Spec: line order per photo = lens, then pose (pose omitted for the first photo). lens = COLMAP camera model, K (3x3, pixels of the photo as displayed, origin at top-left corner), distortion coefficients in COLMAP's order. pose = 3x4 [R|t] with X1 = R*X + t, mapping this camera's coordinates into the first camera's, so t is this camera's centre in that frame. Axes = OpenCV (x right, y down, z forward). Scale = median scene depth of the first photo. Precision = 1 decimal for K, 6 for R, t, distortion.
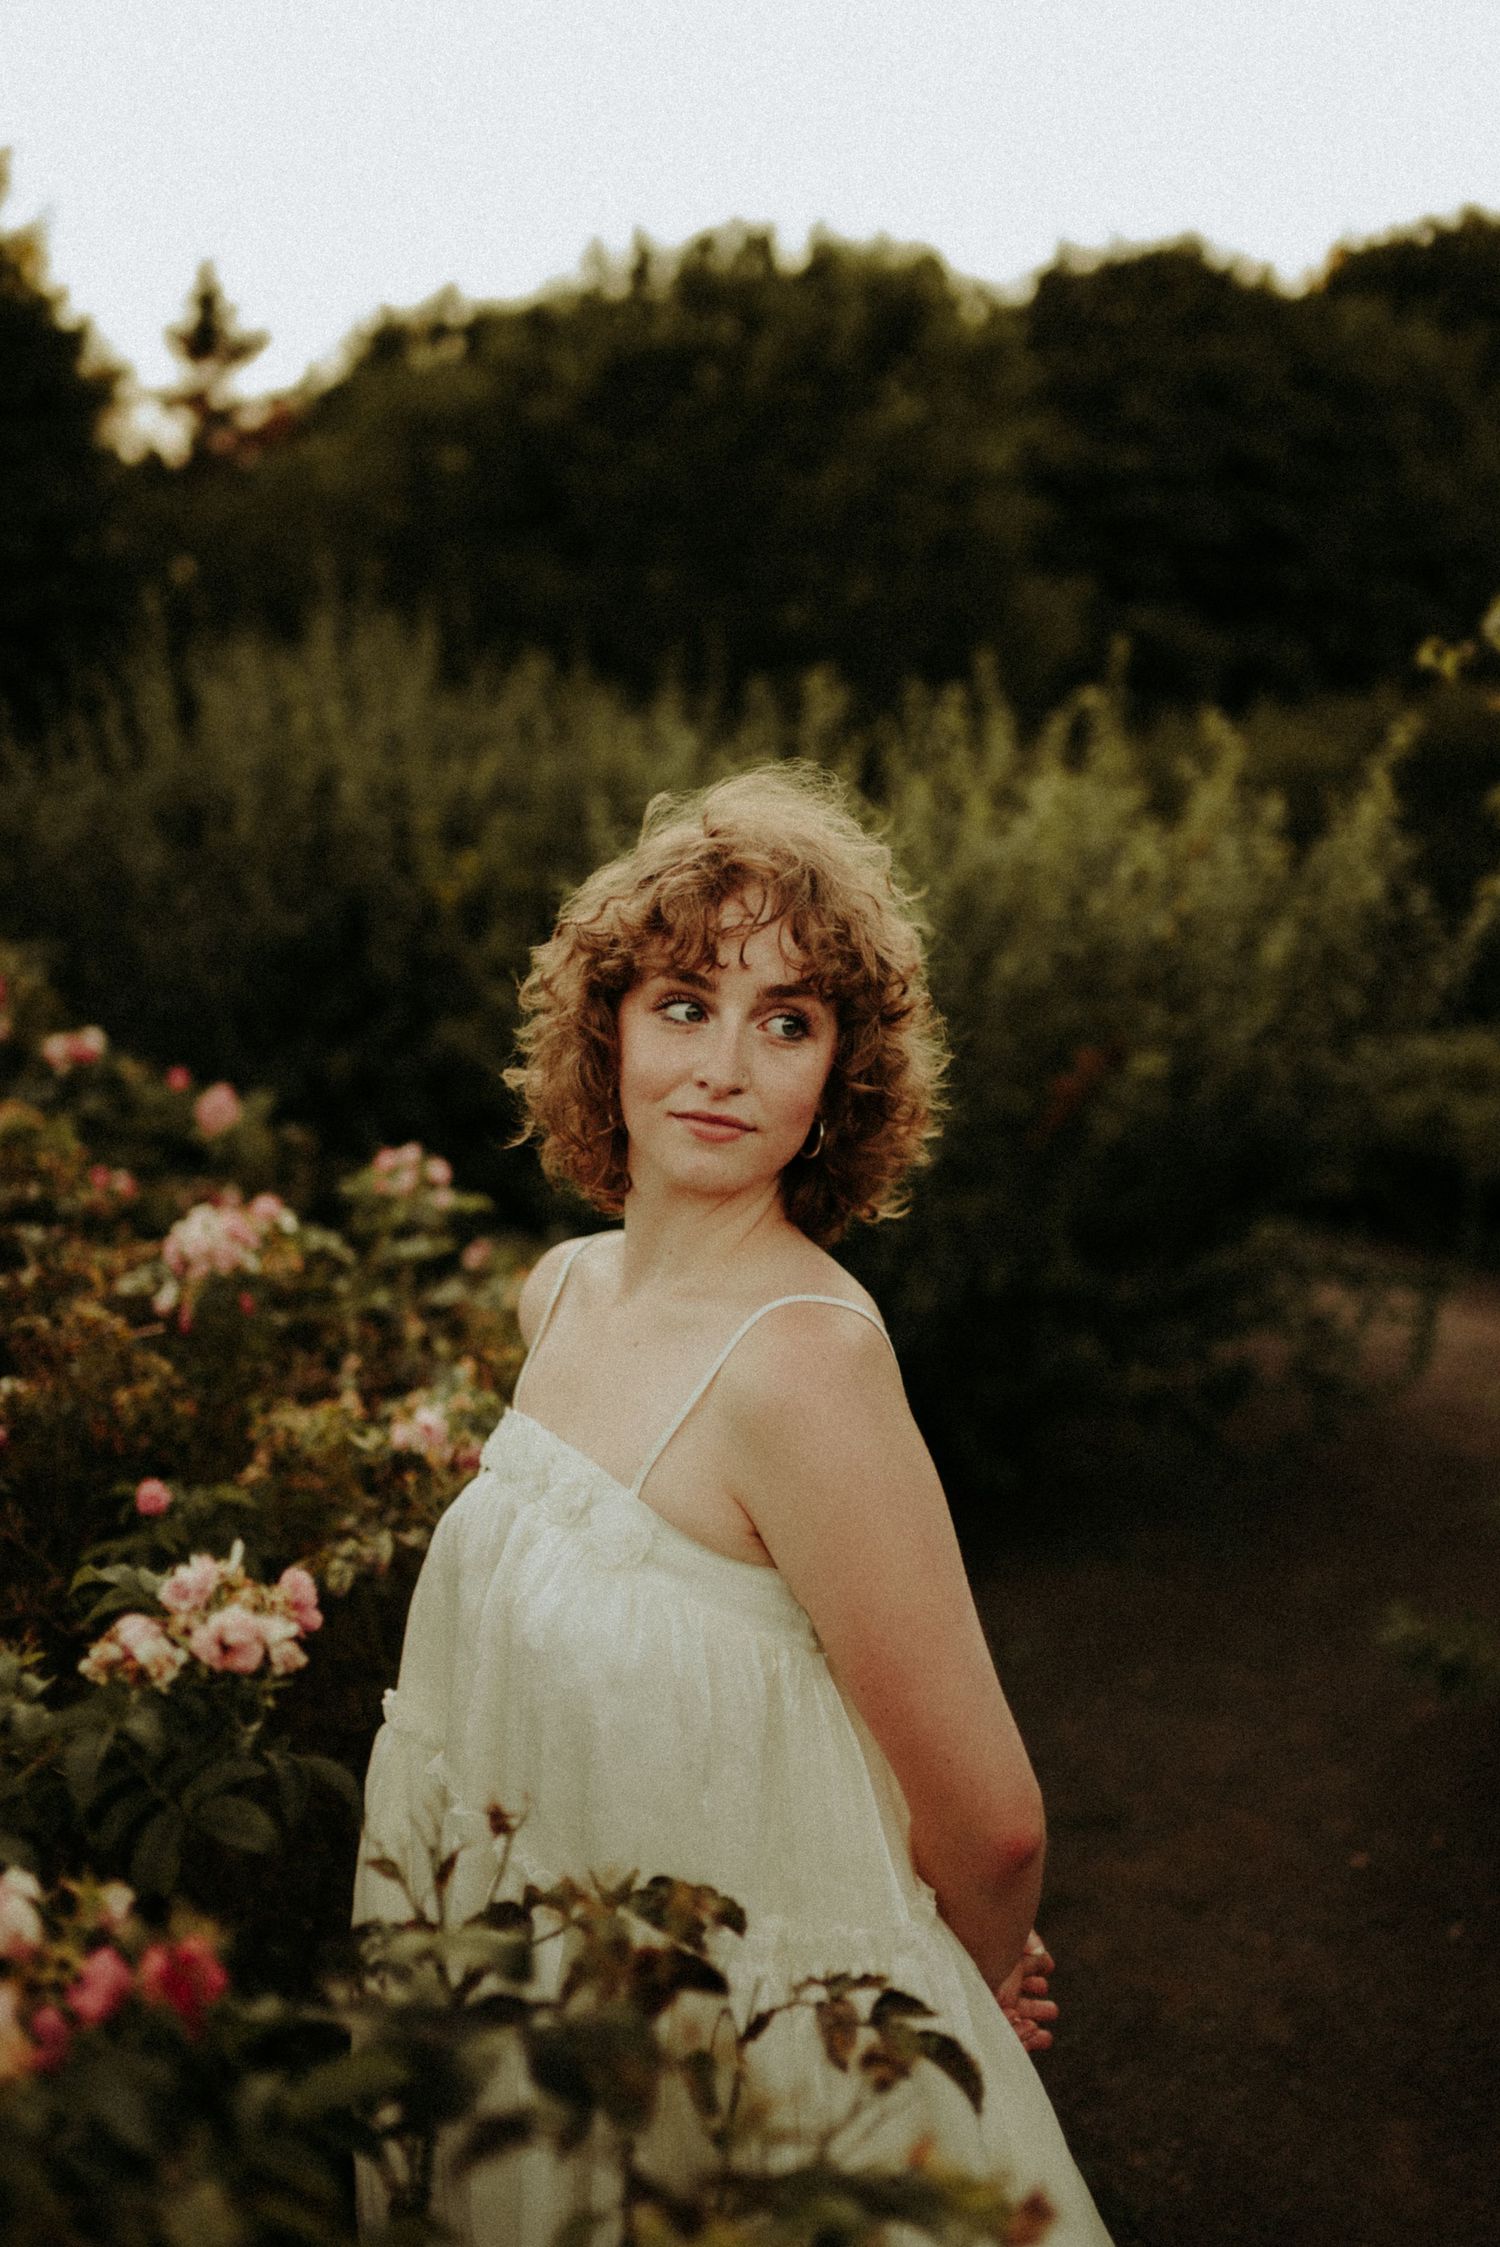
lens RADIAL K [[2381.8, 0, 746.8], [0, 2381.8, 1086.3], [0, 0, 1]] dist [-0.005986, 0.037638]
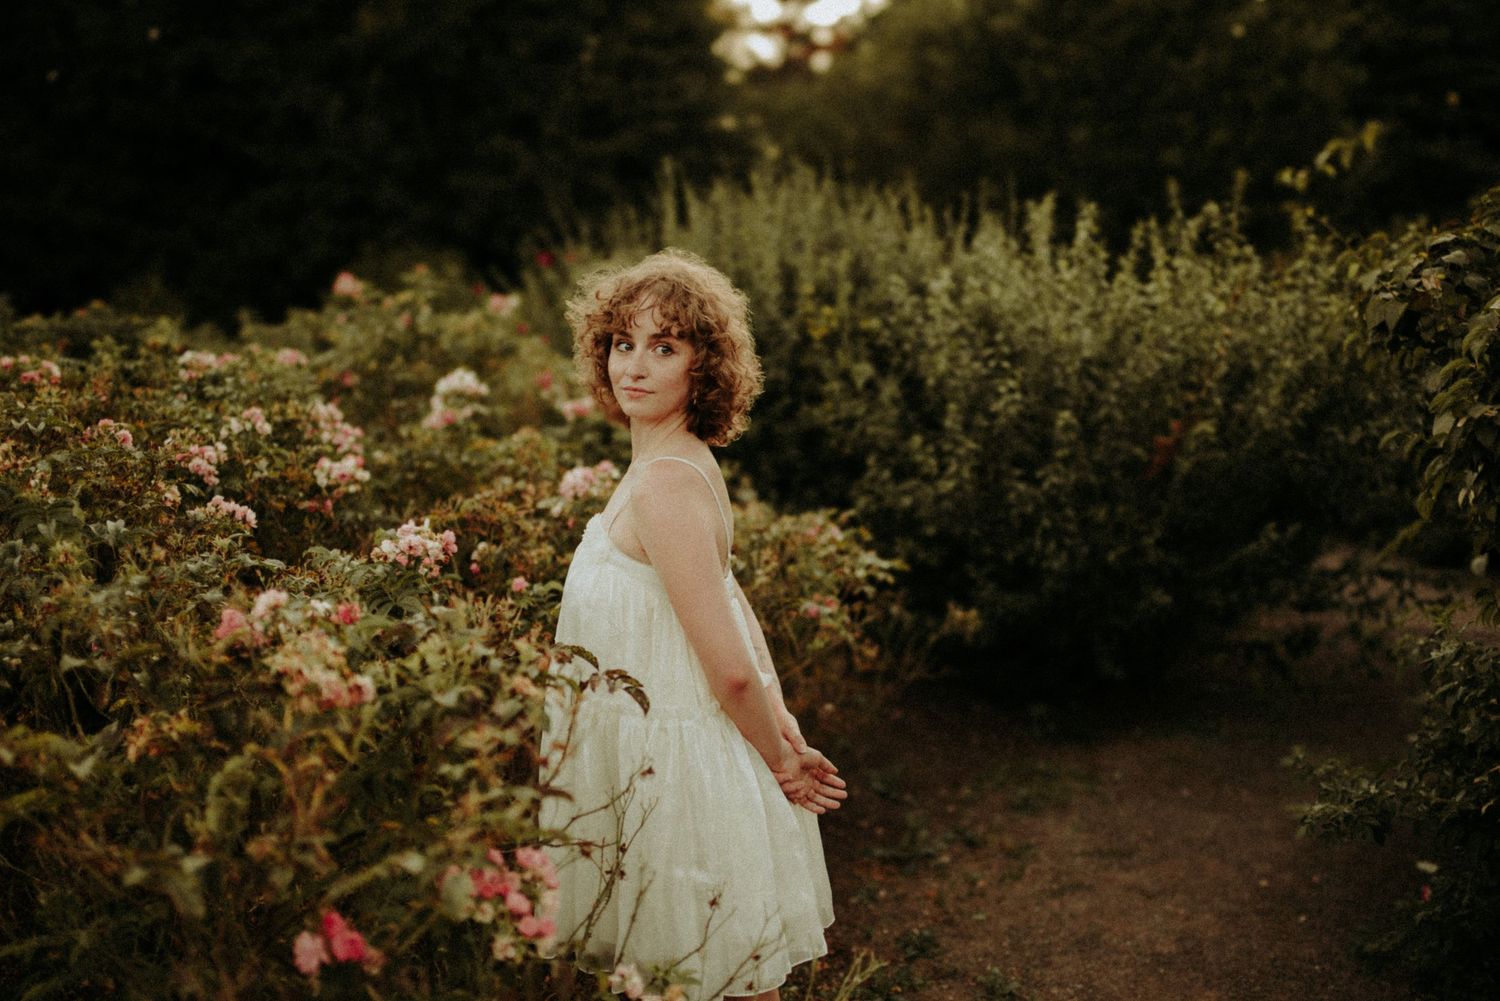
lens RADIAL K [[1564.9, 0, 750.0], [0, 1564.9, 500.5], [0, 0, 1]] dist [0.002246, 0.044522]
pose [[0.969169, 0.023504, -0.245275, 0.125566], [-0.018996, 0.999605, 0.020730, 0.023489], [0.245665, -0.015432, 0.969232, -0.141460]]
